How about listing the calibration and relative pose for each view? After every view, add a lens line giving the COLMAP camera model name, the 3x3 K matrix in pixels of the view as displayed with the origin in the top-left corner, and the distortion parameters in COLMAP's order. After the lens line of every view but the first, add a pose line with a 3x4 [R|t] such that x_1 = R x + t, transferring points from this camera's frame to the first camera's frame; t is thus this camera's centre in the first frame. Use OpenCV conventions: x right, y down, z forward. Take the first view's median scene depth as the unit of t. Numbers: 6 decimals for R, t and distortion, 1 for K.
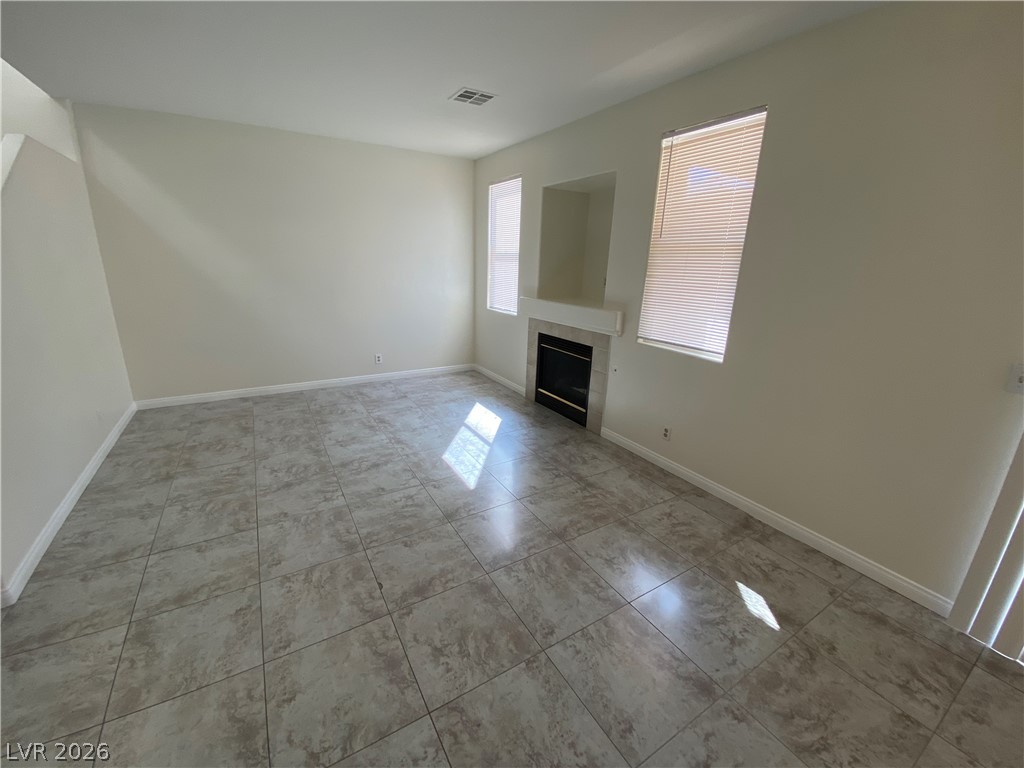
lens RADIAL K [[419.2, 0, 519.9], [0, 419.2, 383.9], [0, 0, 1]] dist [0.000438, -0.001164]
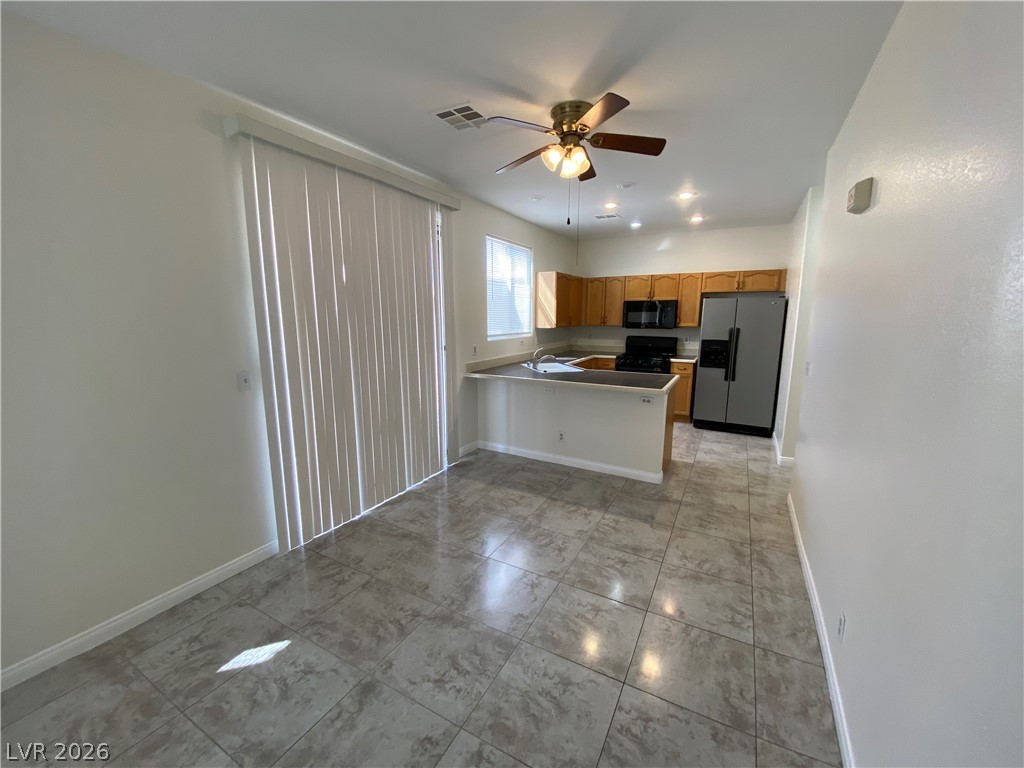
lens RADIAL K [[419.2, 0, 505.9], [0, 419.2, 383.1], [0, 0, 1]] dist [0.000438, -0.001164]
pose [[-0.468050, -0.183473, 0.864446, -0.451963], [0.240109, 0.915006, 0.324209, -0.235709], [-0.850457, 0.359308, -0.384215, 0.703388]]
